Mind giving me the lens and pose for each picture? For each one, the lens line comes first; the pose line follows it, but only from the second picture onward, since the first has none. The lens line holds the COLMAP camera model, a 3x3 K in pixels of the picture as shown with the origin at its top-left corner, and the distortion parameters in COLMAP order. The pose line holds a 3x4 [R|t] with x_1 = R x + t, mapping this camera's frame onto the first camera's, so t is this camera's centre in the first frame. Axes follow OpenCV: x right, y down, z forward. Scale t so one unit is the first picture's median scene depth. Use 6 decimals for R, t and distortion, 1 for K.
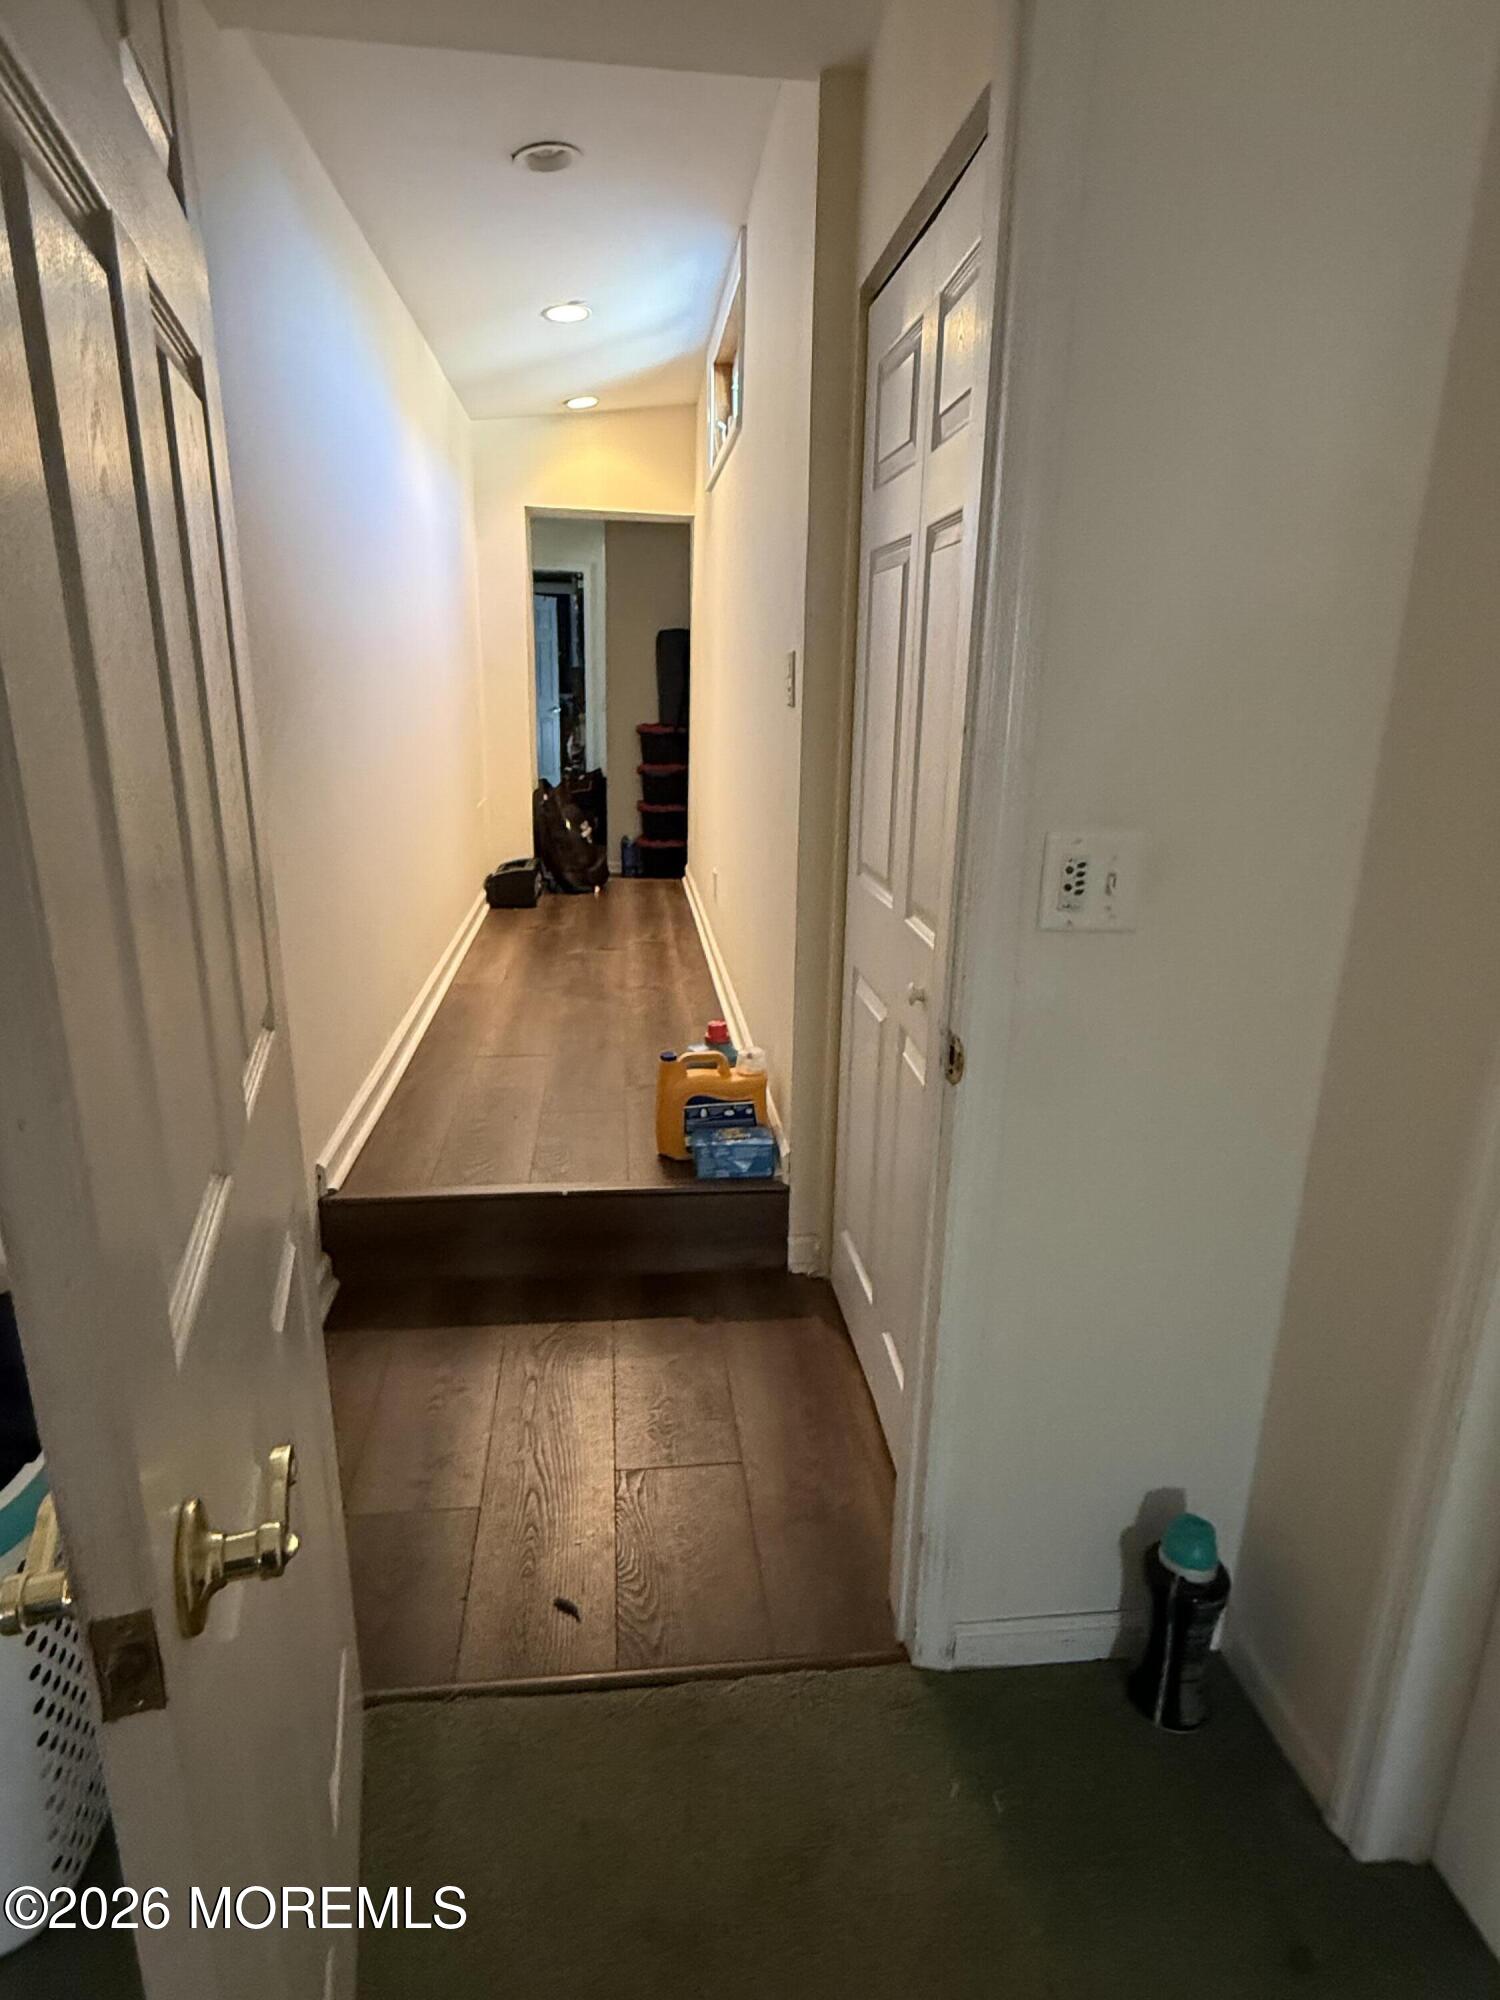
lens RADIAL K [[1123.2, 0, 750.6], [0, 1123.2, 1001.1], [0, 0, 1]] dist [0.000205, -0.000049]
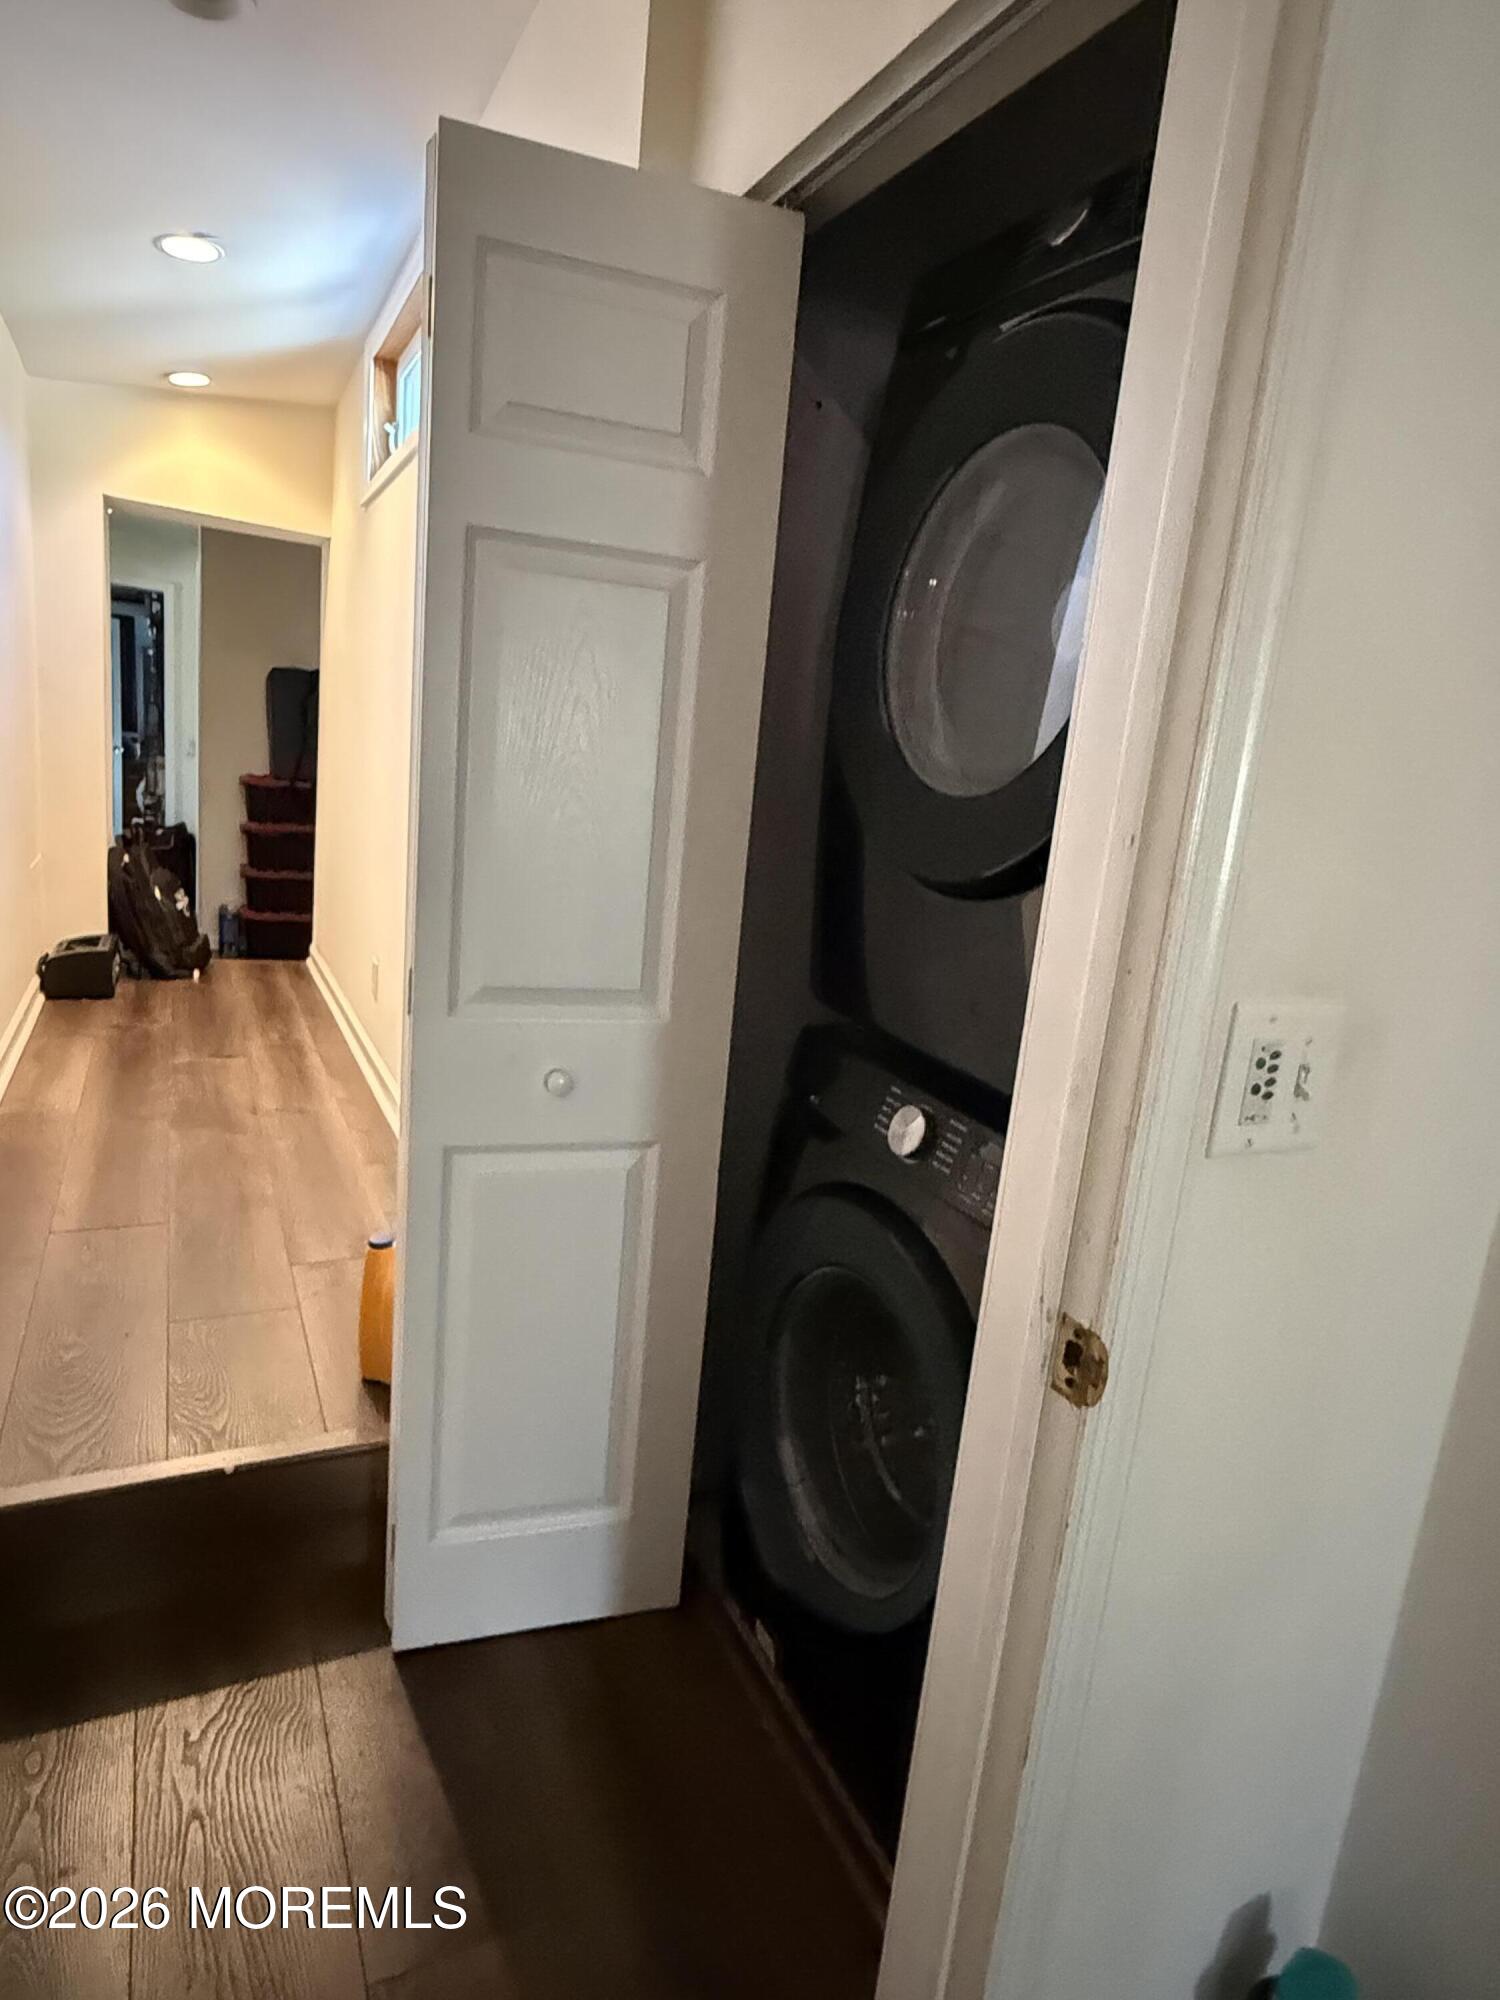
lens RADIAL K [[1123.2, 0, 746.8], [0, 1123.2, 999.5], [0, 0, 1]] dist [0.000205, -0.000049]
pose [[0.937868, -0.002127, 0.346985, -0.048625], [0.022916, 0.998178, -0.055821, -0.028344], [-0.346234, 0.060304, 0.936208, 0.114581]]
